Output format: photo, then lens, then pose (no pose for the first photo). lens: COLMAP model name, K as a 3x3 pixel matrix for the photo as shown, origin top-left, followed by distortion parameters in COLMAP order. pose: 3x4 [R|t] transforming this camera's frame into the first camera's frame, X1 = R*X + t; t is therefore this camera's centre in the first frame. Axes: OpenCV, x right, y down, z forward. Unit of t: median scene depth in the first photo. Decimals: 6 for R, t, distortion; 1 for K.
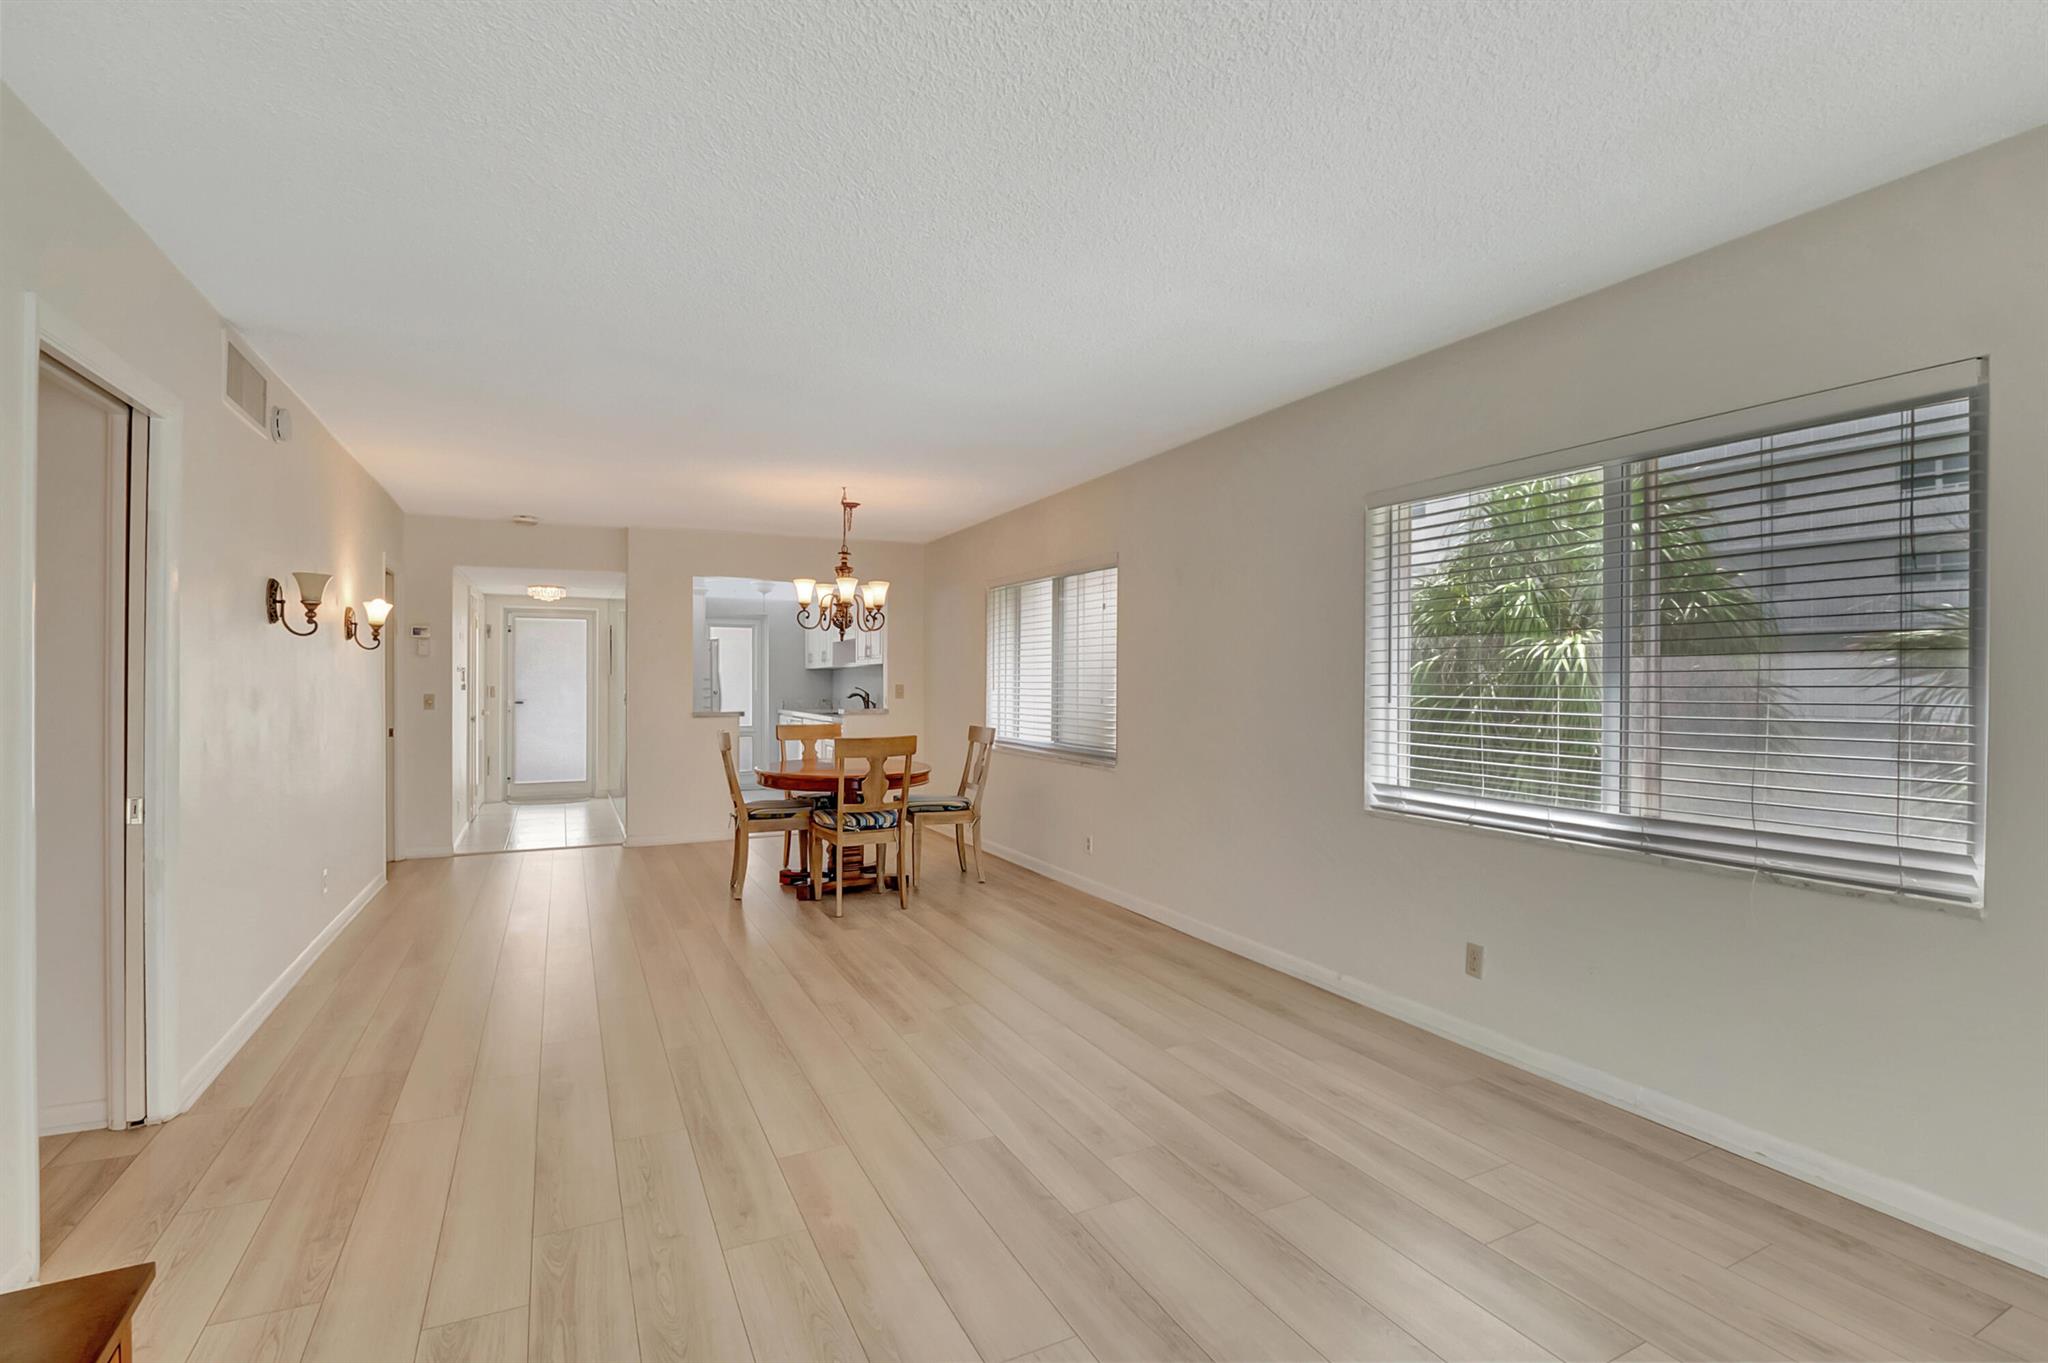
lens RADIAL K [[950.8, 0, 1039.4], [0, 950.8, 675.8], [0, 0, 1]] dist [-0.006111, -0.005257]
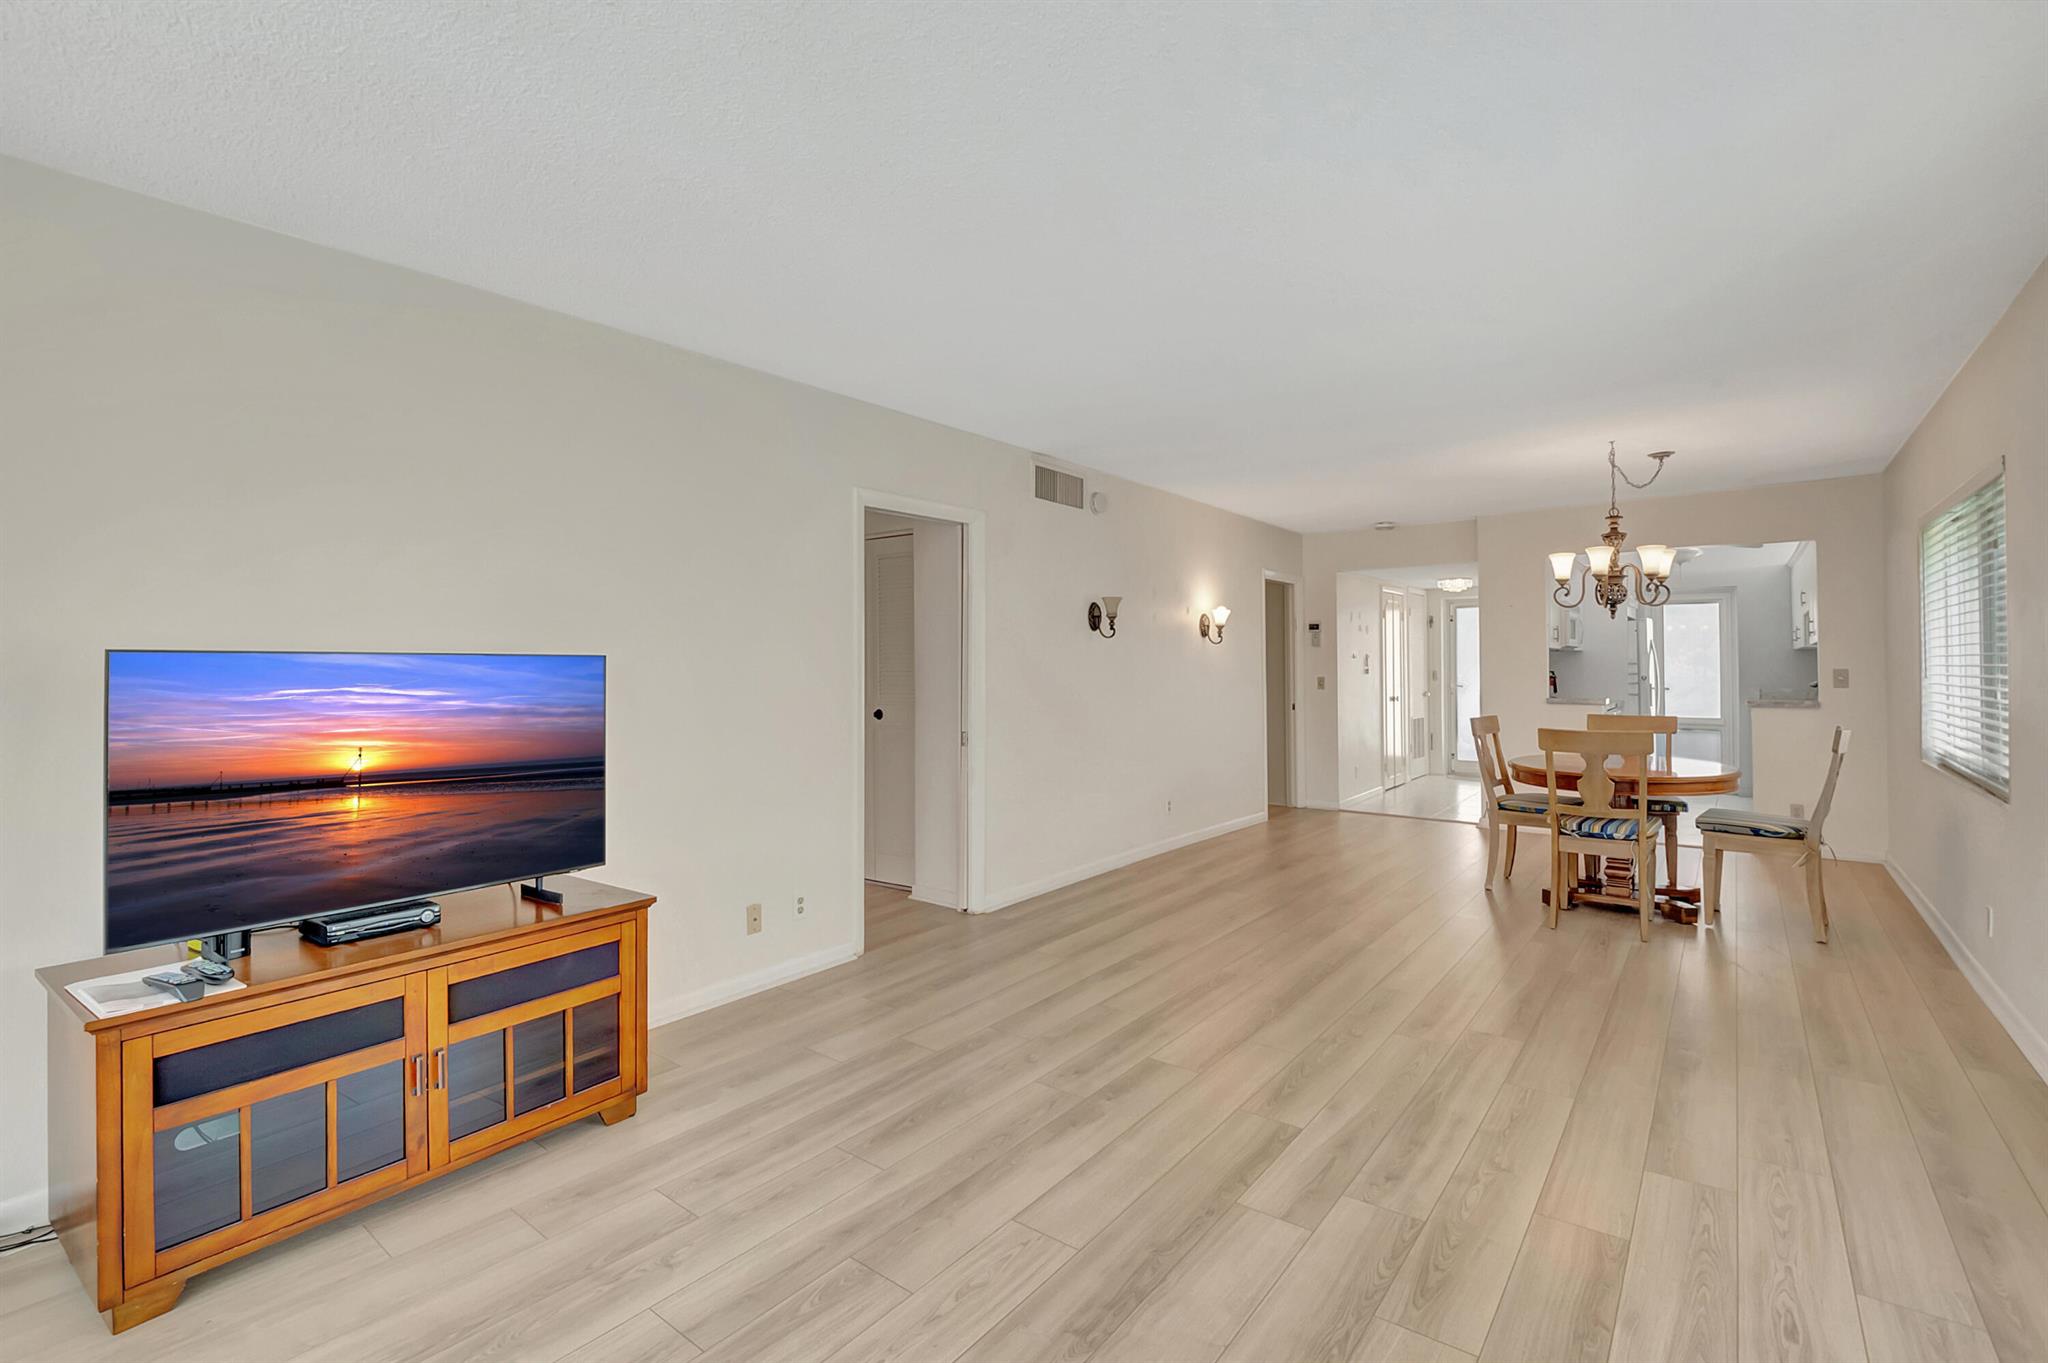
lens RADIAL K [[920.1, 0, 1010.6], [0, 920.1, 646.4], [0, 0, 1]] dist [-0.003206, -0.008641]
pose [[0.420358, -0.023465, -0.907055, 0.494353], [0.008716, 0.999724, -0.021823, 0.002898], [0.907316, 0.001267, 0.420447, 0.229894]]
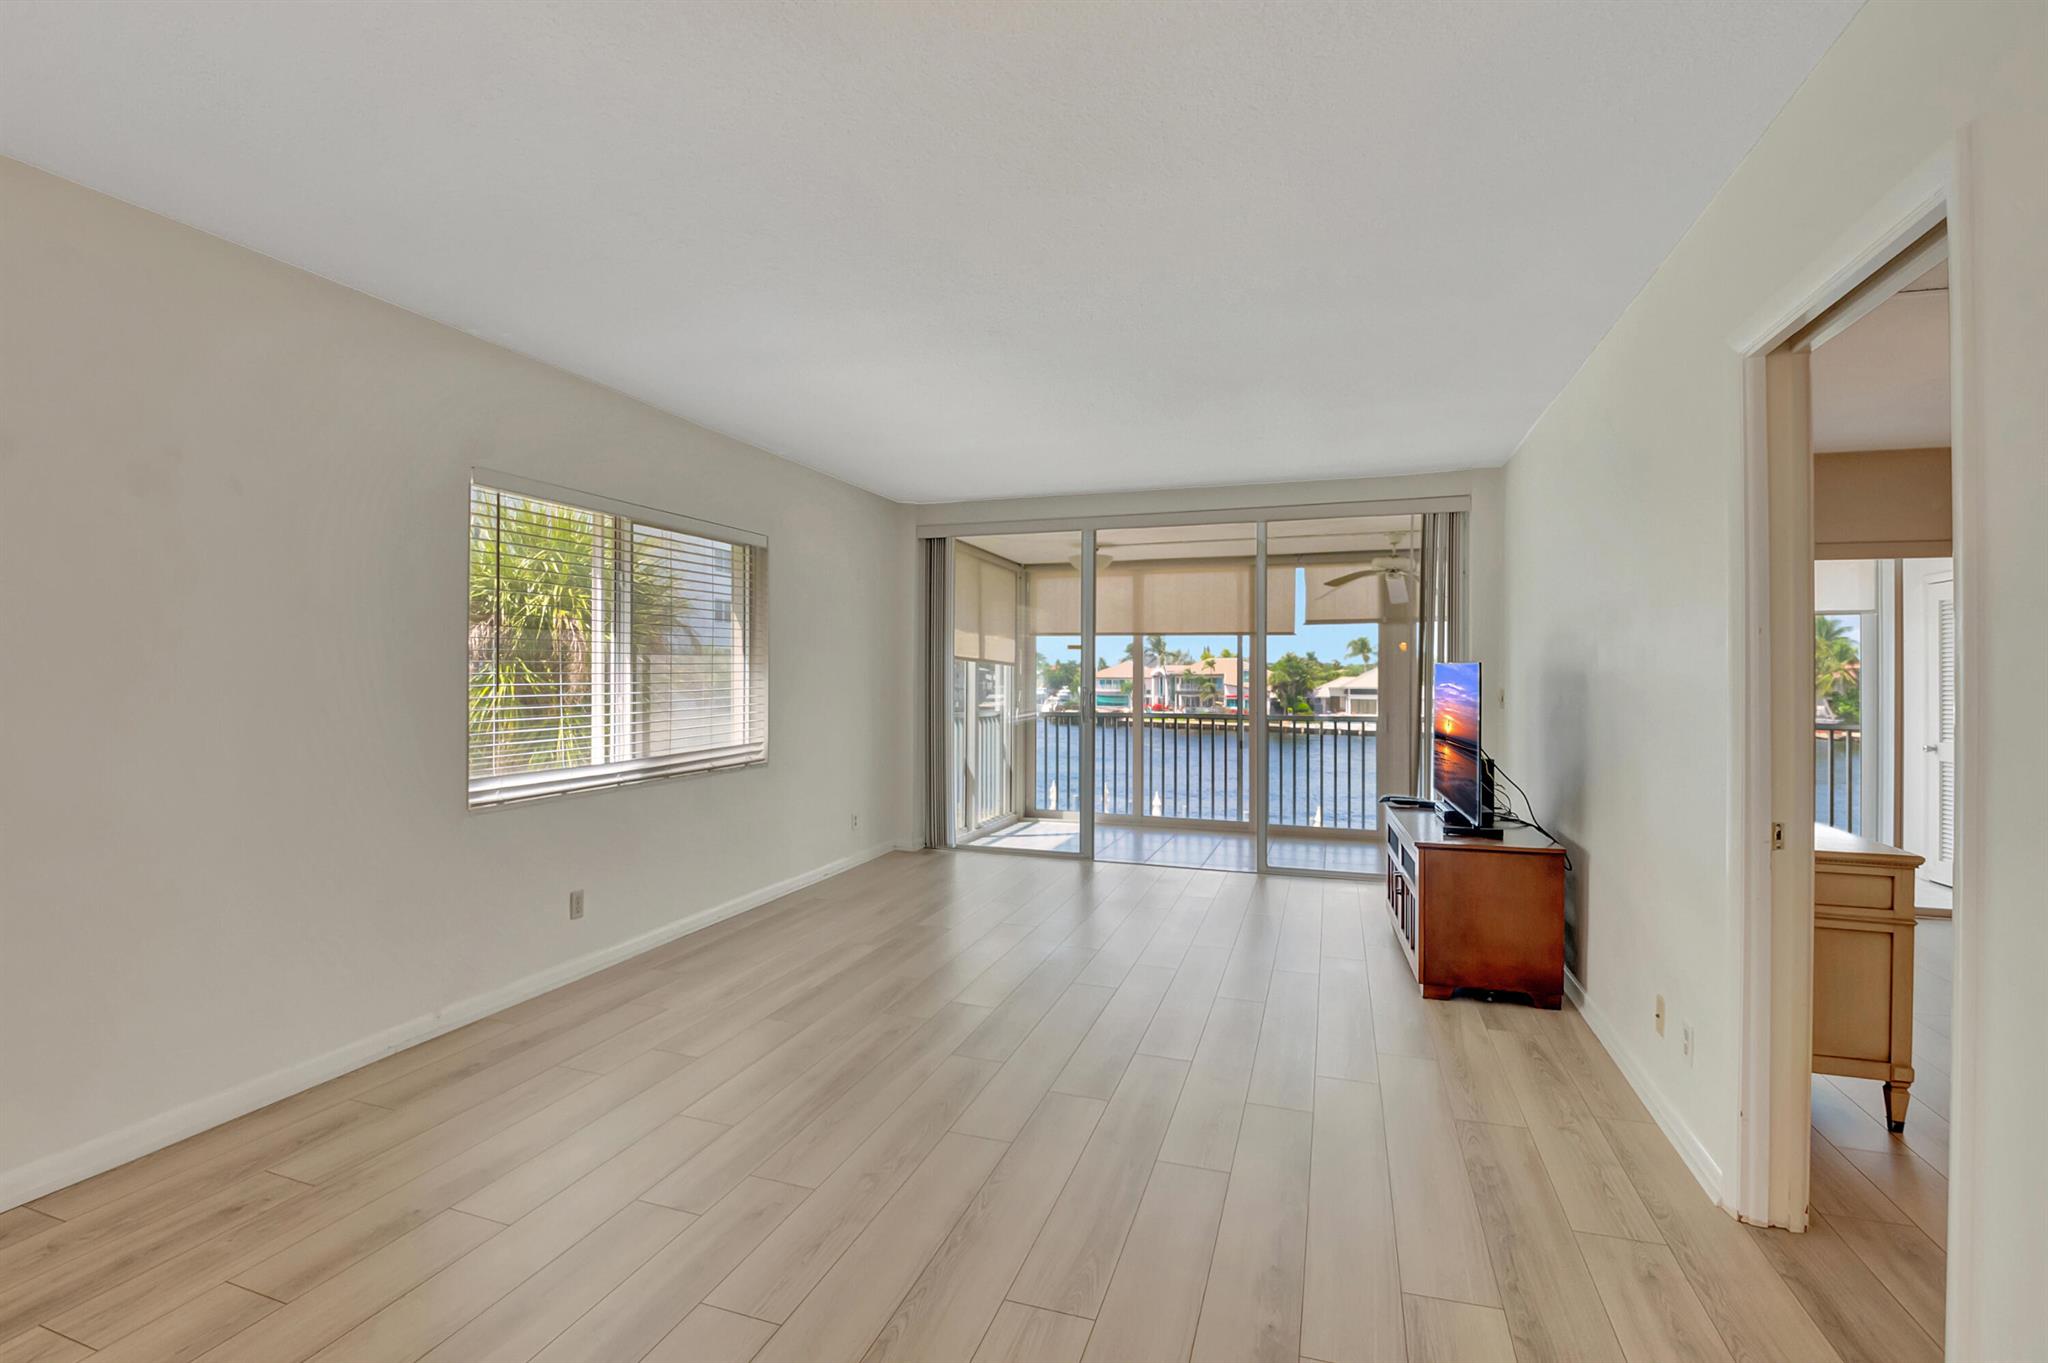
lens RADIAL K [[920.1, 0, 1019.0], [0, 920.1, 676.2], [0, 0, 1]] dist [-0.003206, -0.008641]
pose [[-0.696685, -0.008354, 0.717329, -0.654759], [-0.007318, 0.999963, 0.004537, 0.004530], [-0.717340, -0.002089, -0.696720, 1.230271]]
